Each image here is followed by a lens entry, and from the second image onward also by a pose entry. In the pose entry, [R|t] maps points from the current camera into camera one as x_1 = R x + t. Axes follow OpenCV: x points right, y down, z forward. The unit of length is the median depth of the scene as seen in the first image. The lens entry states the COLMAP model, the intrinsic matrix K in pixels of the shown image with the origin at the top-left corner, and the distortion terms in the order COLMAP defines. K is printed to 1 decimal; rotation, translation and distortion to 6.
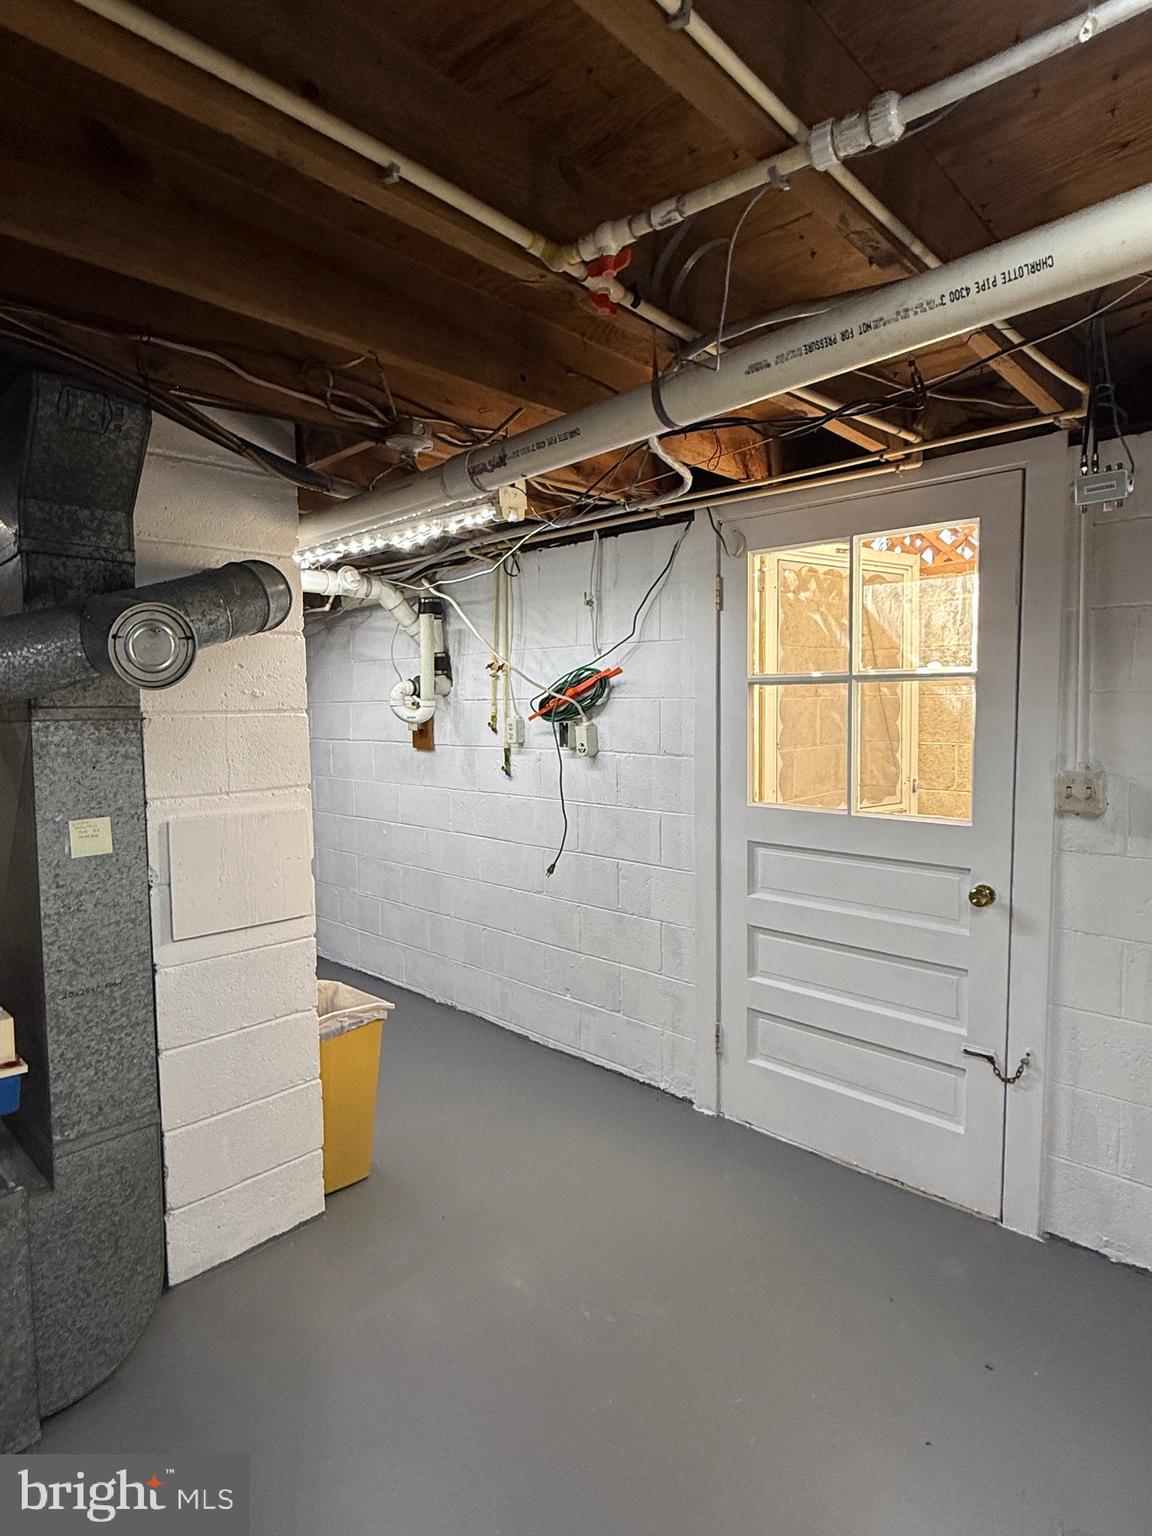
lens RADIAL K [[828.9, 0, 577.4], [0, 828.9, 758.2], [0, 0, 1]] dist [0.002431, 0.000129]
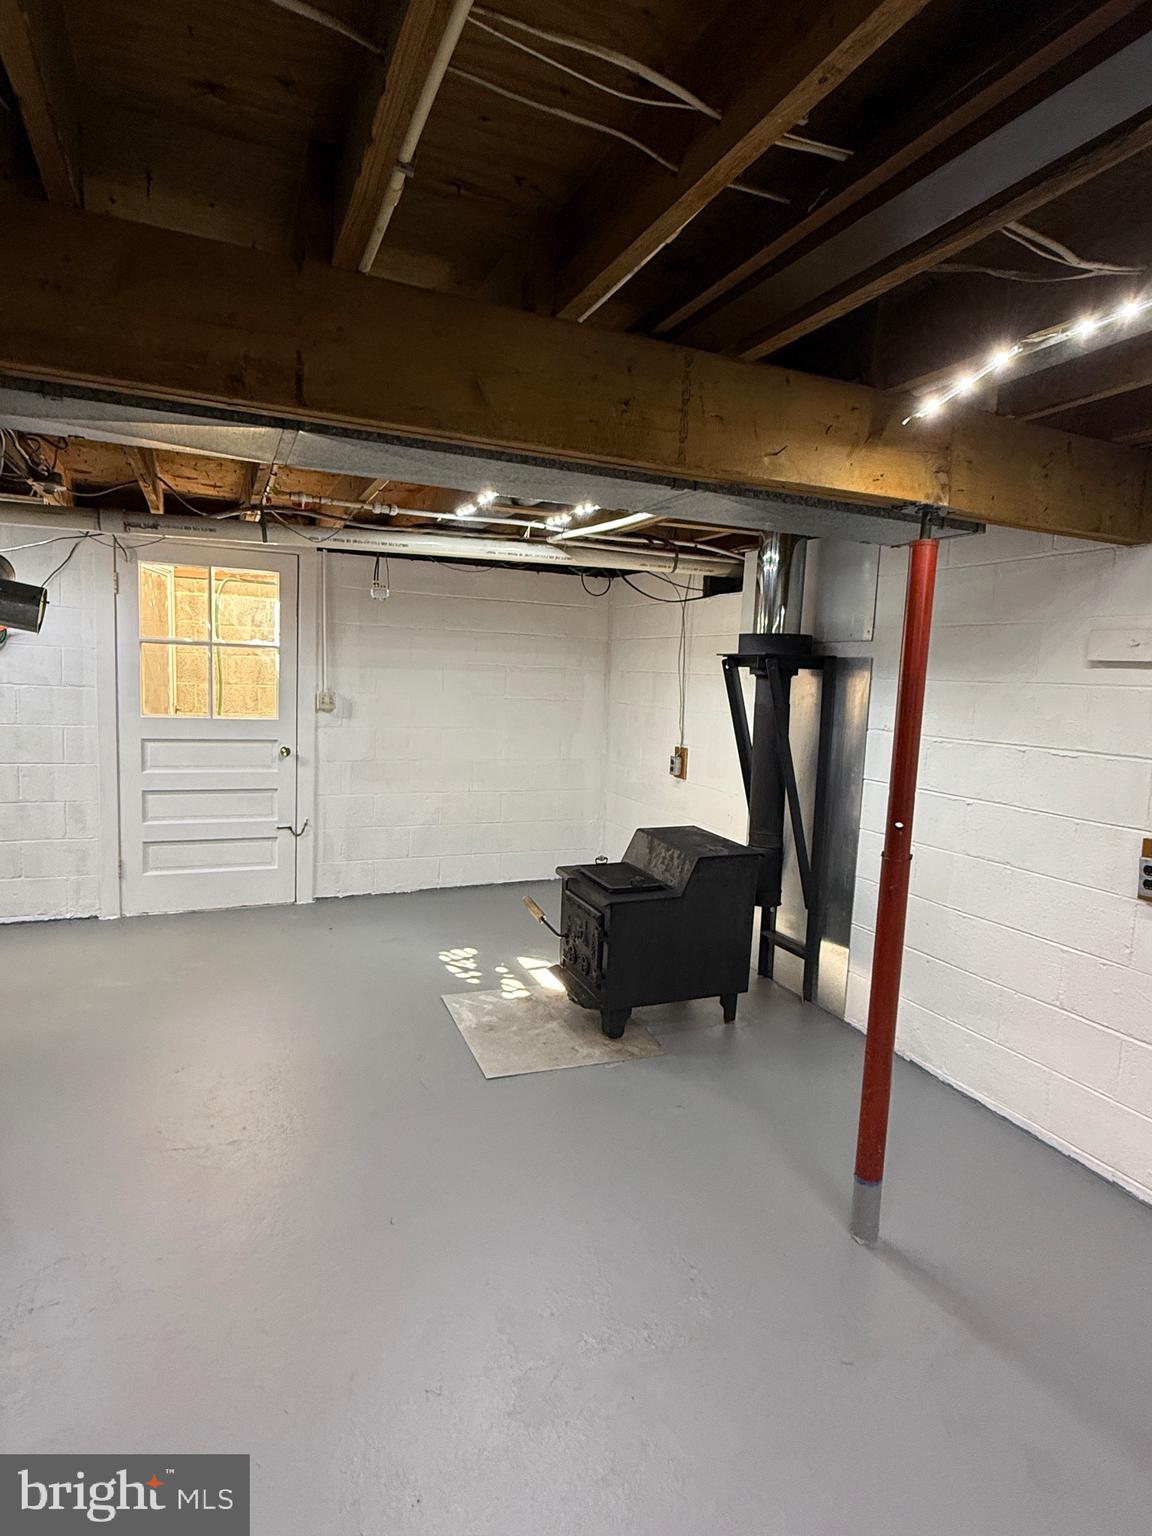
lens RADIAL K [[828.9, 0, 575.5], [0, 828.9, 769.1], [0, 0, 1]] dist [0.002431, 0.000129]
pose [[0.396709, -0.077446, 0.914672, -1.121940], [0.019474, 0.996920, 0.075964, 0.060898], [-0.917738, -0.012323, 0.396995, -0.510075]]
